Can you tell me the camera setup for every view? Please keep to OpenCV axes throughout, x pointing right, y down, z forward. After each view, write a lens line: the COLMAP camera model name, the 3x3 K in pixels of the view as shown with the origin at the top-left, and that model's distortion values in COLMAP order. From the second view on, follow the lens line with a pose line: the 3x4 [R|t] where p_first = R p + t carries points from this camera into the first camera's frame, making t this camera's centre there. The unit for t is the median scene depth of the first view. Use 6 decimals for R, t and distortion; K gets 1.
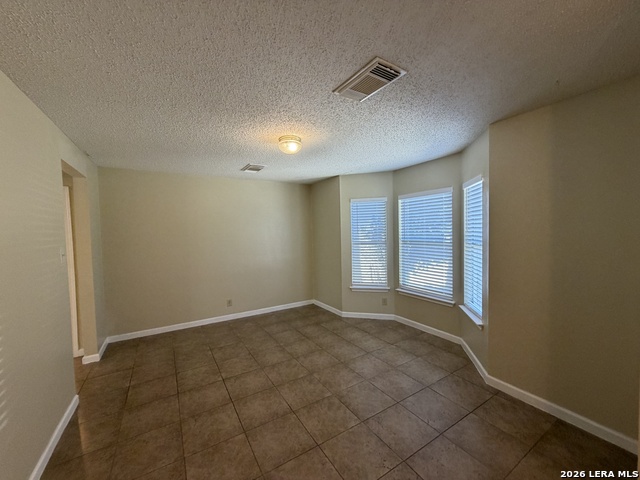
lens RADIAL K [[255.7, 0, 320.8], [0, 255.7, 238.8], [0, 0, 1]] dist [-0.000318, 0.000073]
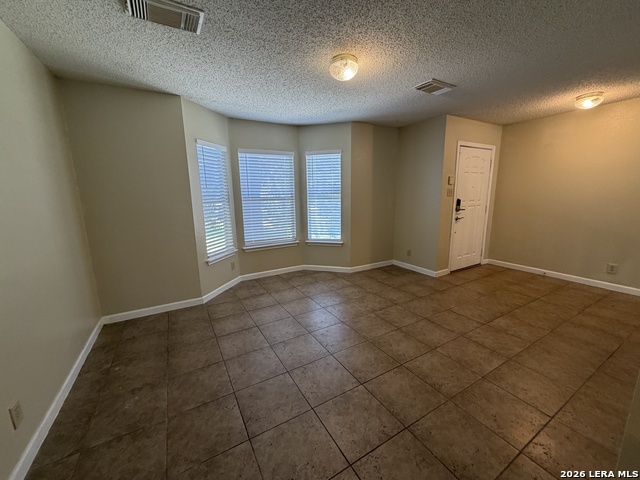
lens RADIAL K [[255.7, 0, 317.7], [0, 255.7, 238.1], [0, 0, 1]] dist [-0.000318, 0.000073]
pose [[0.029615, -0.151966, 0.987942, -0.786660], [0.049052, 0.987406, 0.150413, 0.033840], [-0.998357, 0.044006, 0.036697, 0.833092]]
